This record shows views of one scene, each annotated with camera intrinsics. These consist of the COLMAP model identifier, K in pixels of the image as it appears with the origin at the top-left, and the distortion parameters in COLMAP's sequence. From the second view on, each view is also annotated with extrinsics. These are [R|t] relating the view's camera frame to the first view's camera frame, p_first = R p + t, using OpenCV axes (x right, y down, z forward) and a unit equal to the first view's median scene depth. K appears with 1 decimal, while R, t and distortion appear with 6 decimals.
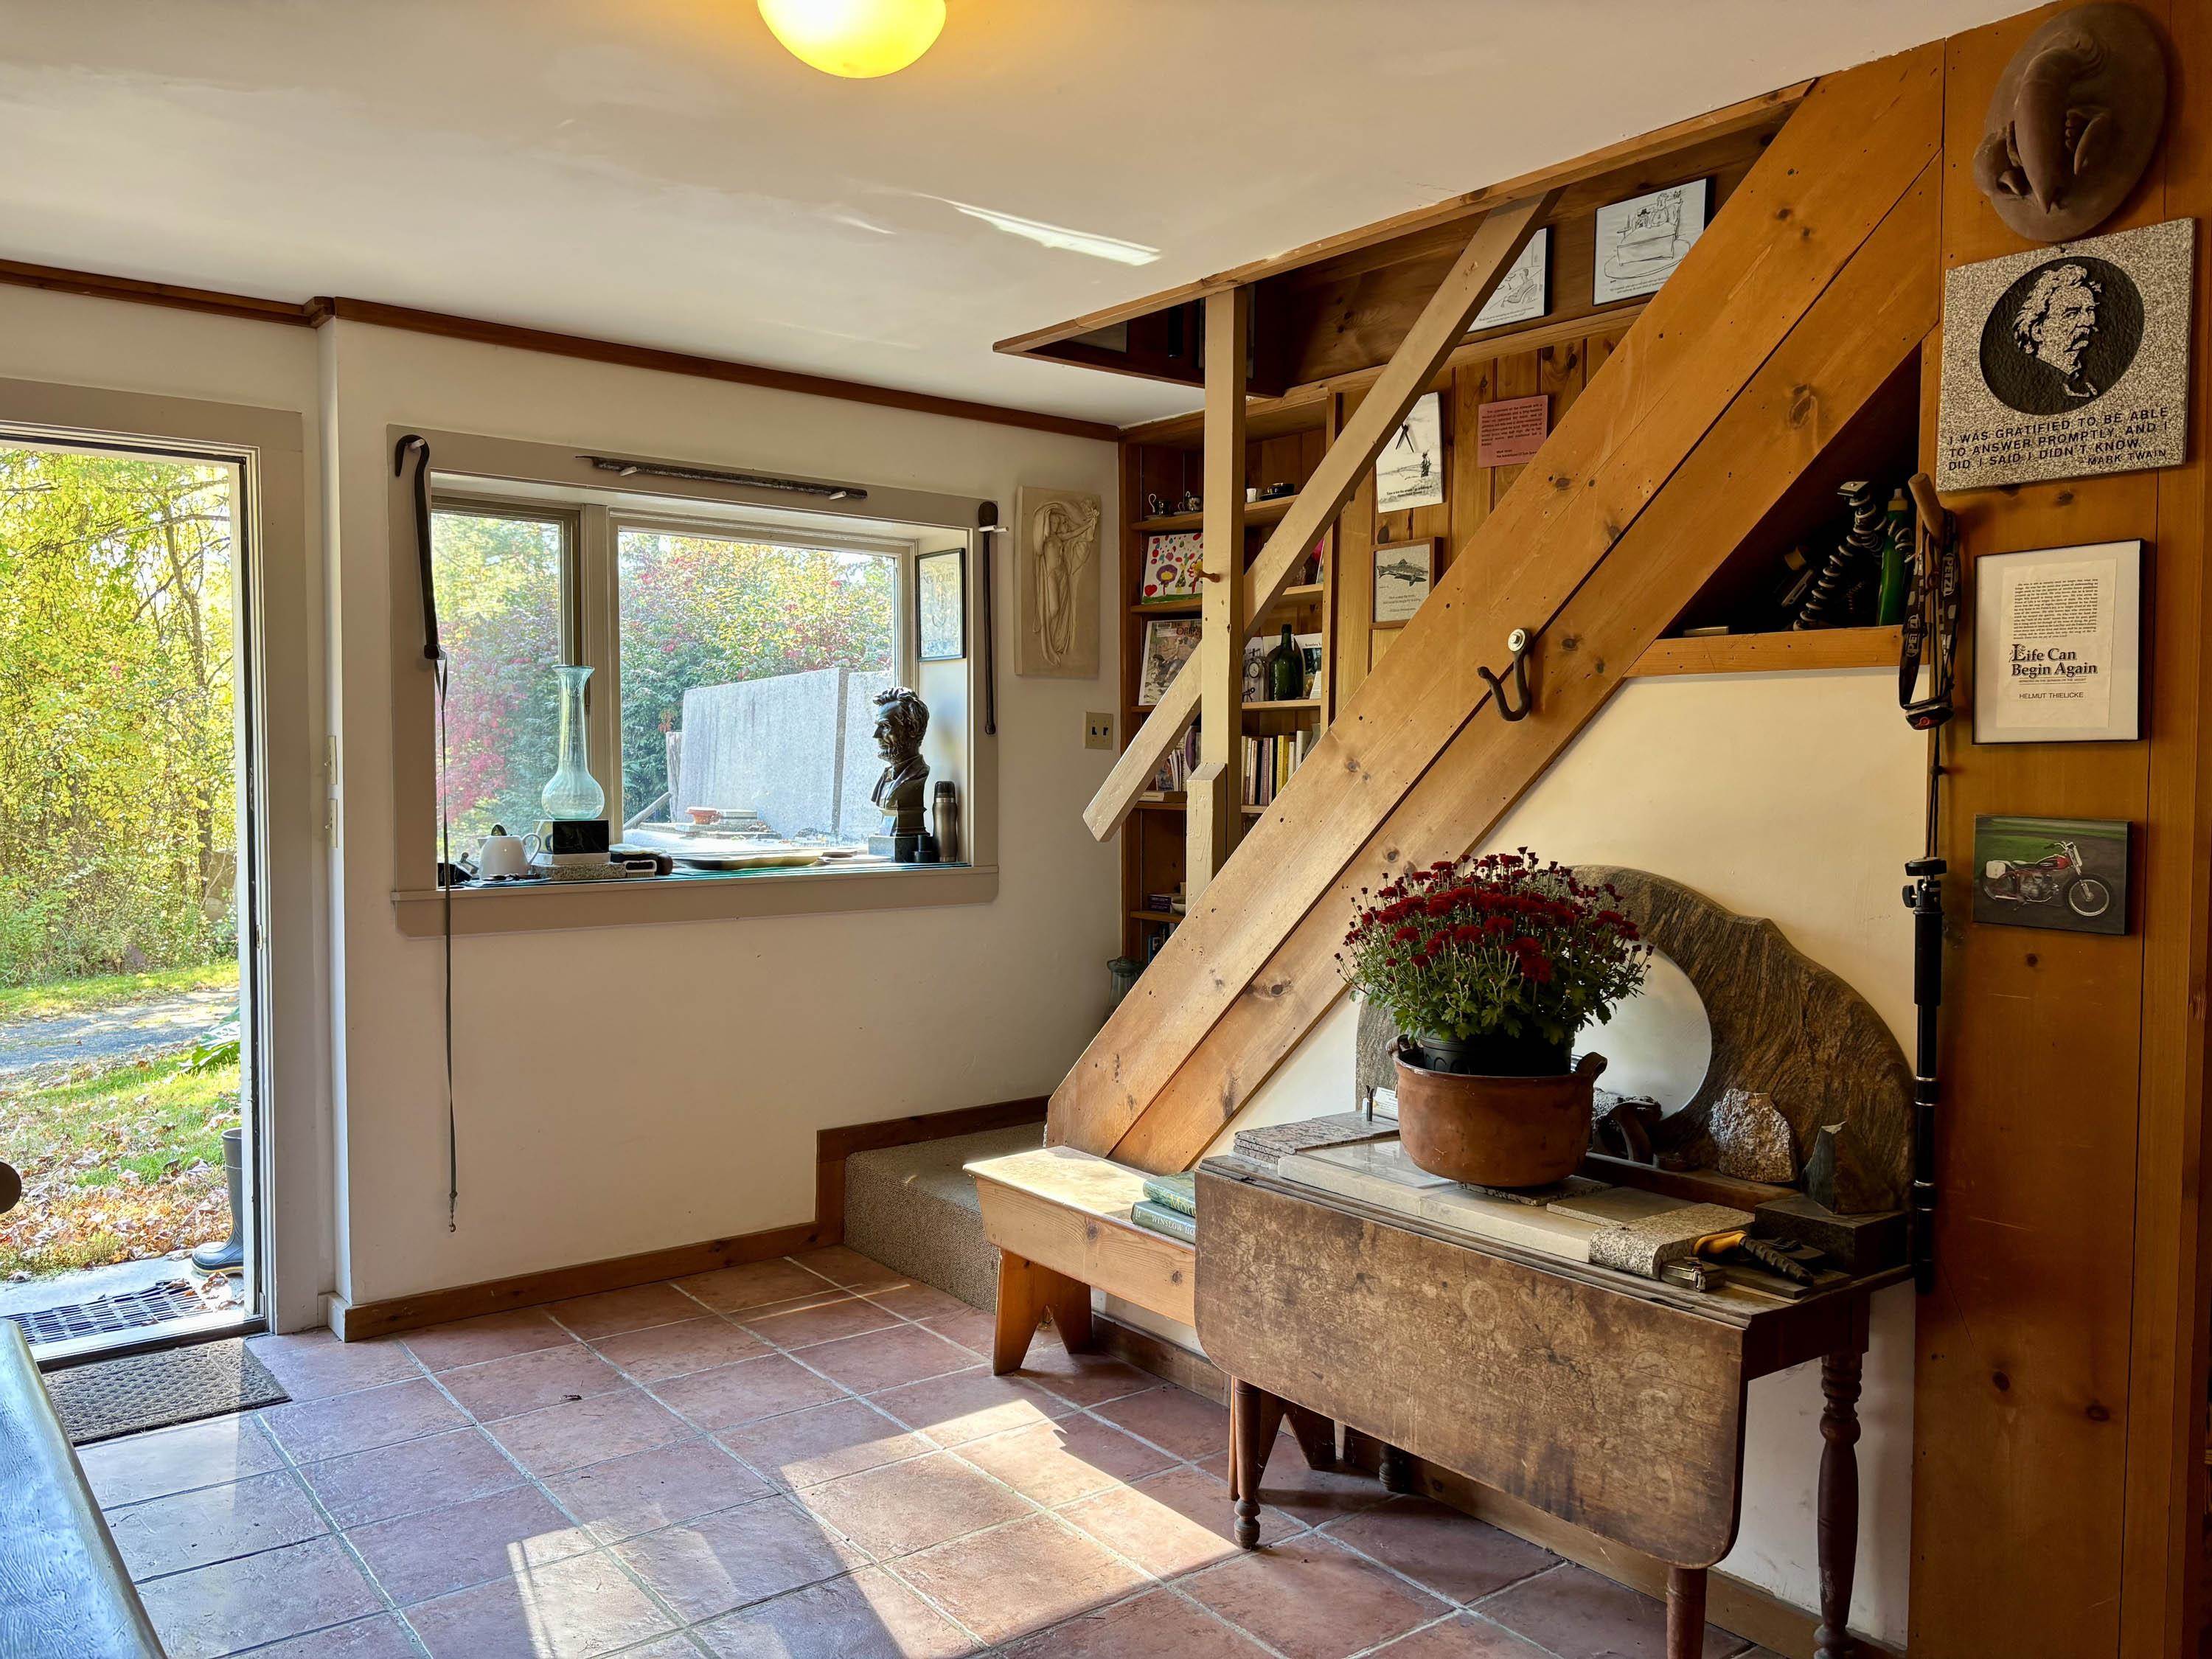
lens RADIAL K [[1658.5, 0, 1106.0], [0, 1658.5, 829.5], [0, 0, 1]] dist [0.006271, 0.002979]
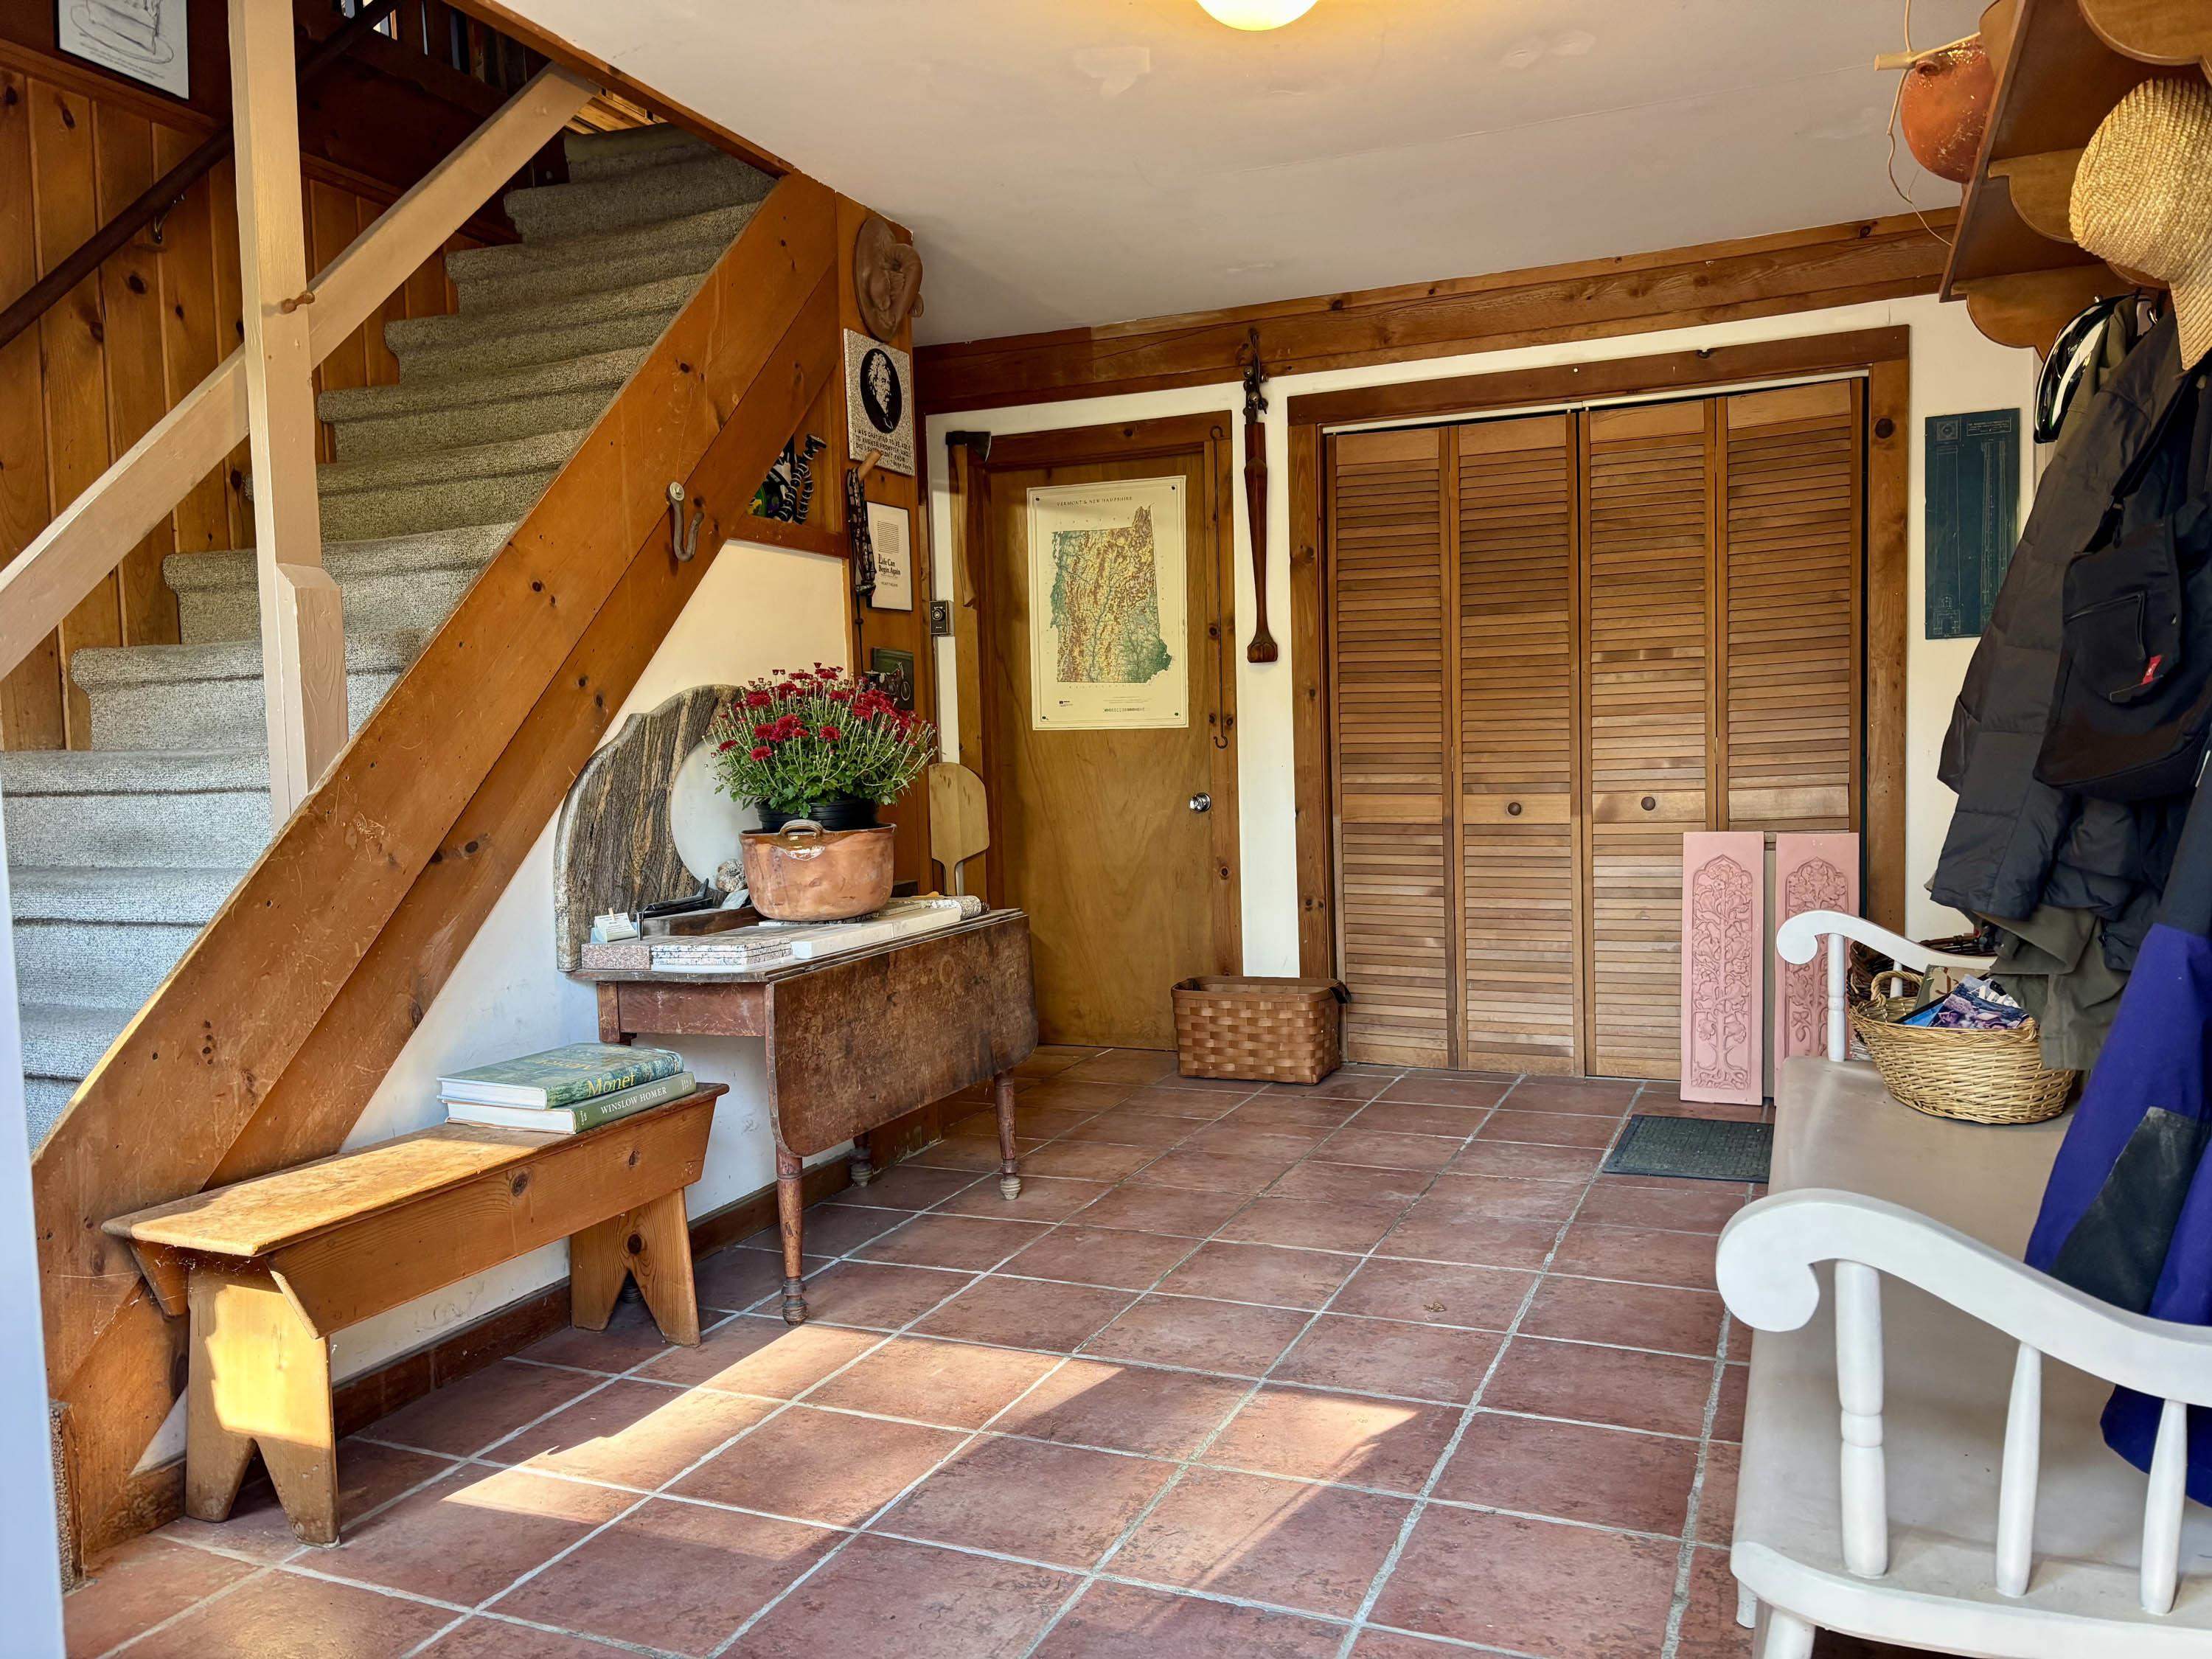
lens RADIAL K [[1658.5, 0, 1106.0], [0, 1658.5, 829.5], [0, 0, 1]] dist [0.006271, 0.002979]
pose [[-0.472893, -0.038090, 0.880296, -1.040284], [0.065317, 0.994801, 0.078133, 0.056678], [-0.878695, 0.094447, -0.467947, 1.455074]]
